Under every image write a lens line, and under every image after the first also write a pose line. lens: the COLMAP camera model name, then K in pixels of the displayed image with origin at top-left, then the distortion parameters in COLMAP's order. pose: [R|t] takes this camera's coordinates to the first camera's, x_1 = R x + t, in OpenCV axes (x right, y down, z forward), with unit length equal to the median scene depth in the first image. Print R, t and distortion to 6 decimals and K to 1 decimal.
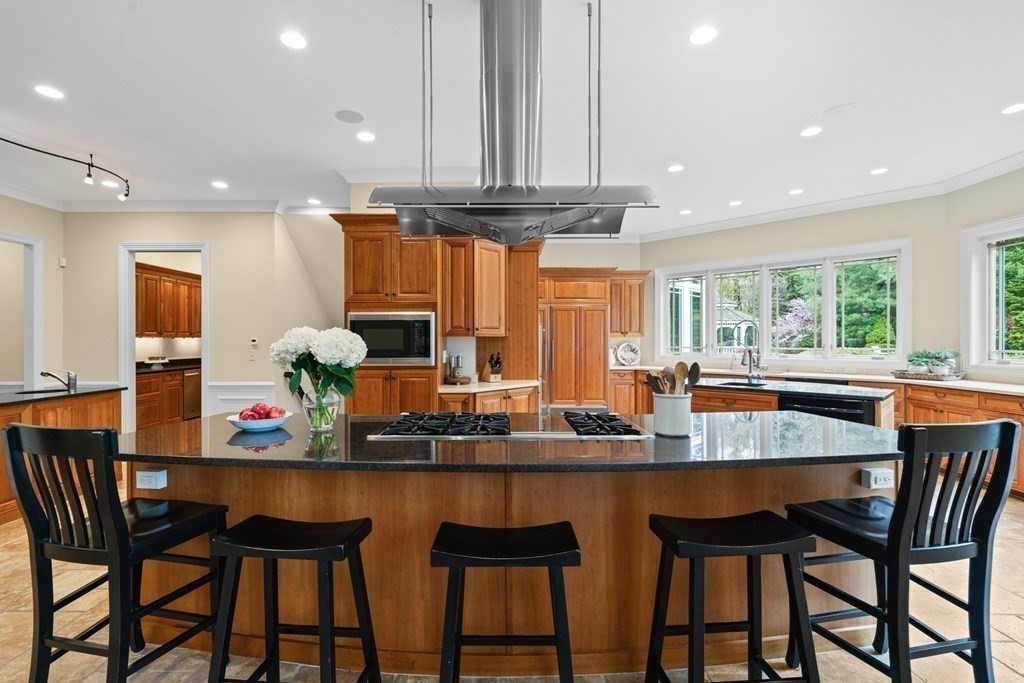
lens RADIAL K [[455.1, 0, 483.4], [0, 455.1, 338.5], [0, 0, 1]] dist [0.001509, -0.000045]
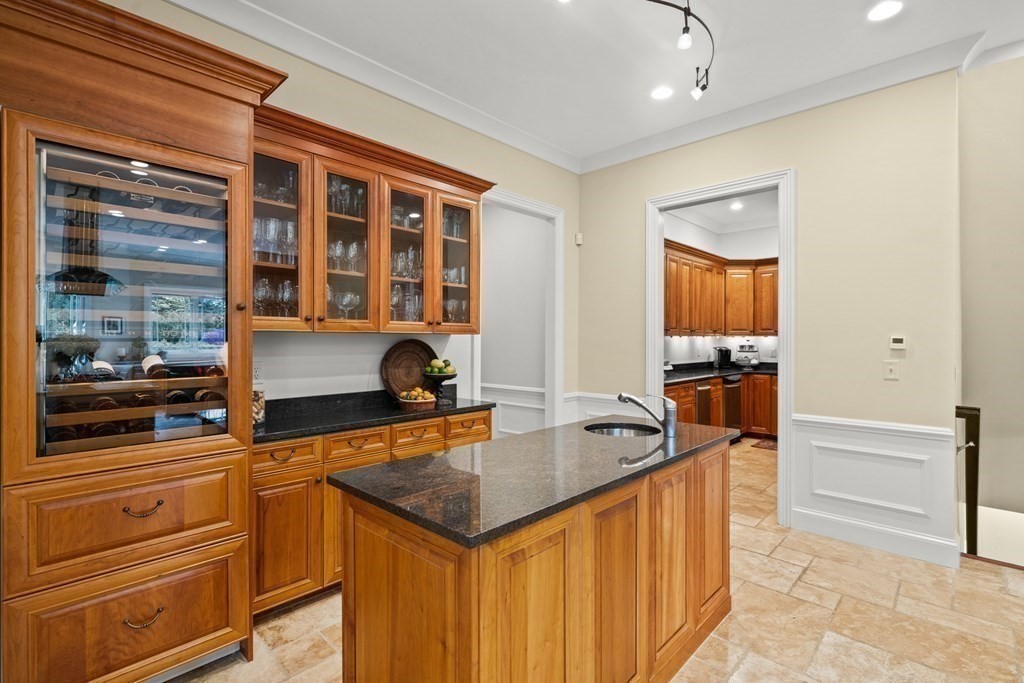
lens RADIAL K [[469.8, 0, 513.6], [0, 469.8, 340.7], [0, 0, 1]] dist [0.000449, 0.000107]
pose [[0.741077, 0.005222, -0.671399, -0.493206], [-0.001352, 0.999979, 0.006284, 0.001801], [0.671418, -0.003749, 0.741069, 0.348900]]
